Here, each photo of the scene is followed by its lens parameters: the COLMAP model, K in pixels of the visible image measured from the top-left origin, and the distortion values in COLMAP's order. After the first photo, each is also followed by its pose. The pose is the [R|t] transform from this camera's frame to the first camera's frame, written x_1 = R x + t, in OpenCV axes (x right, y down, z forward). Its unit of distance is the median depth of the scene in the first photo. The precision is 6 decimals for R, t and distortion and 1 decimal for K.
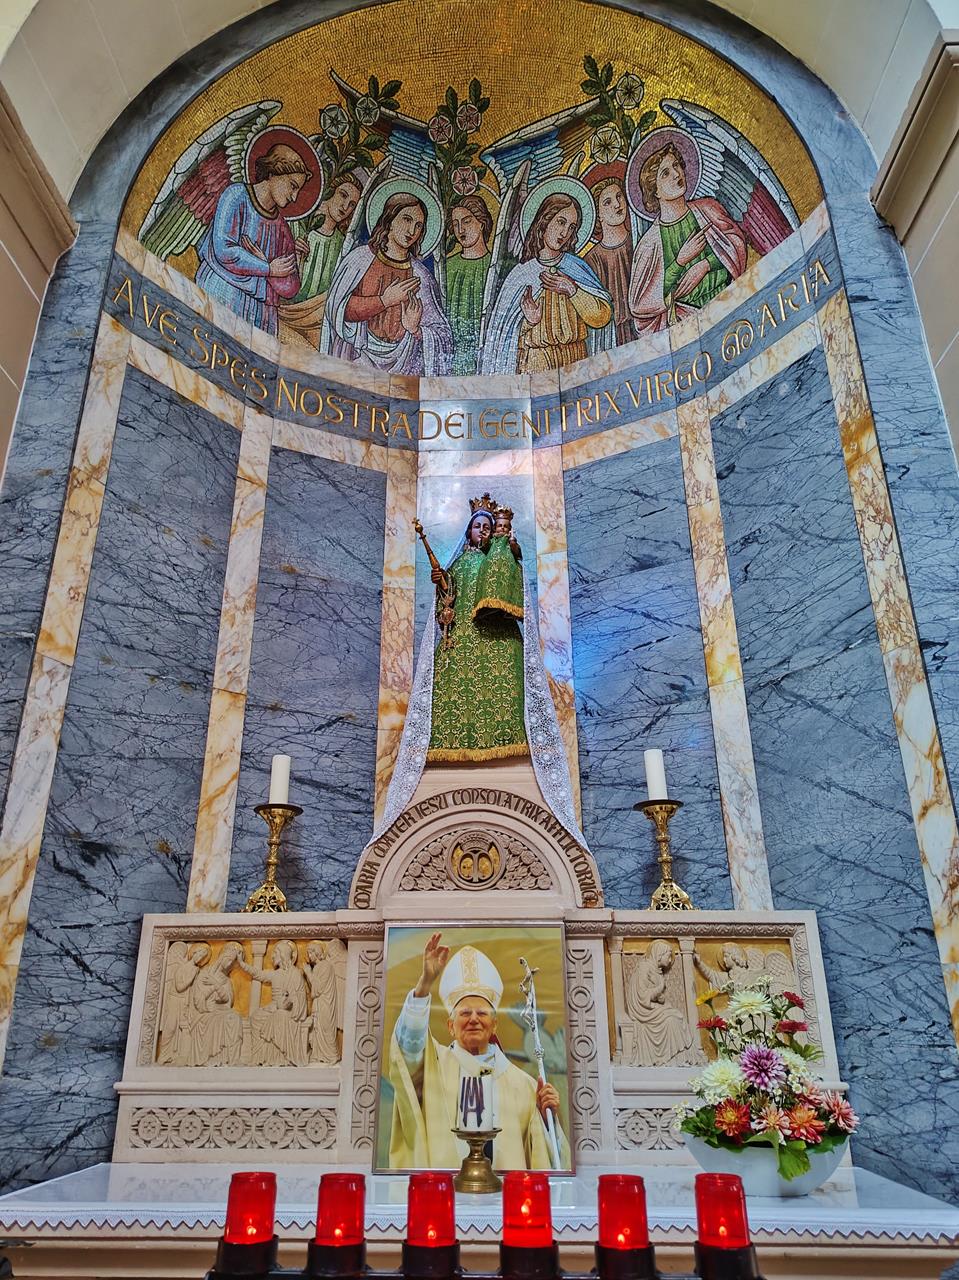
lens RADIAL K [[922.5, 0, 479.5], [0, 922.5, 640.0], [0, 0, 1]] dist [0.053299, -0.000808]
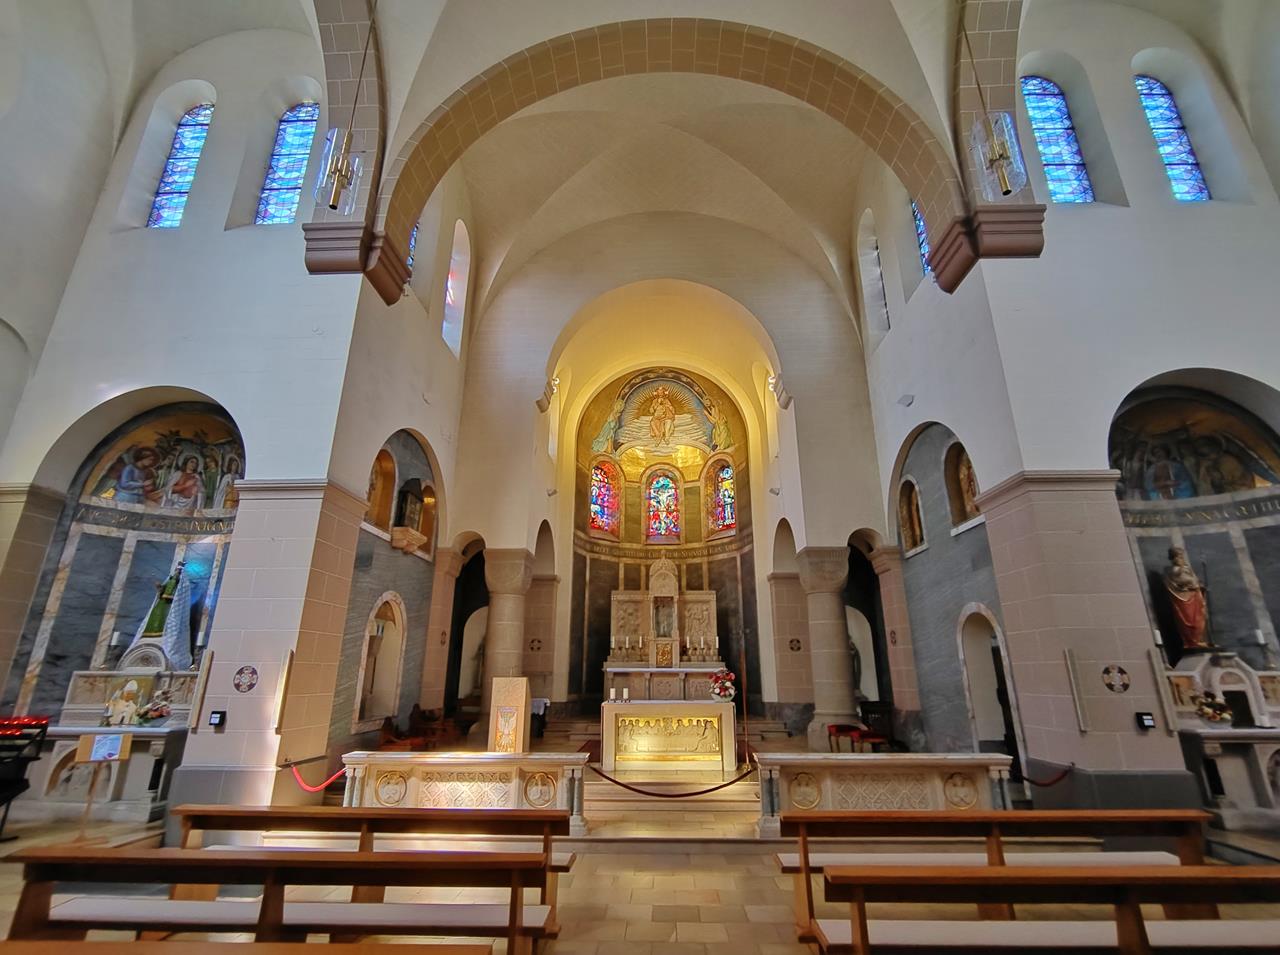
lens RADIAL K [[595.4, 0, 640.0], [0, 595.4, 477.5], [0, 0, 1]] dist [-0.001890, -0.000464]
pose [[1.000000, -0.000208, 0.000539, 1.690355], [0.000163, 0.996554, 0.082952, -0.623405], [-0.000554, -0.082952, 0.996553, -1.270078]]
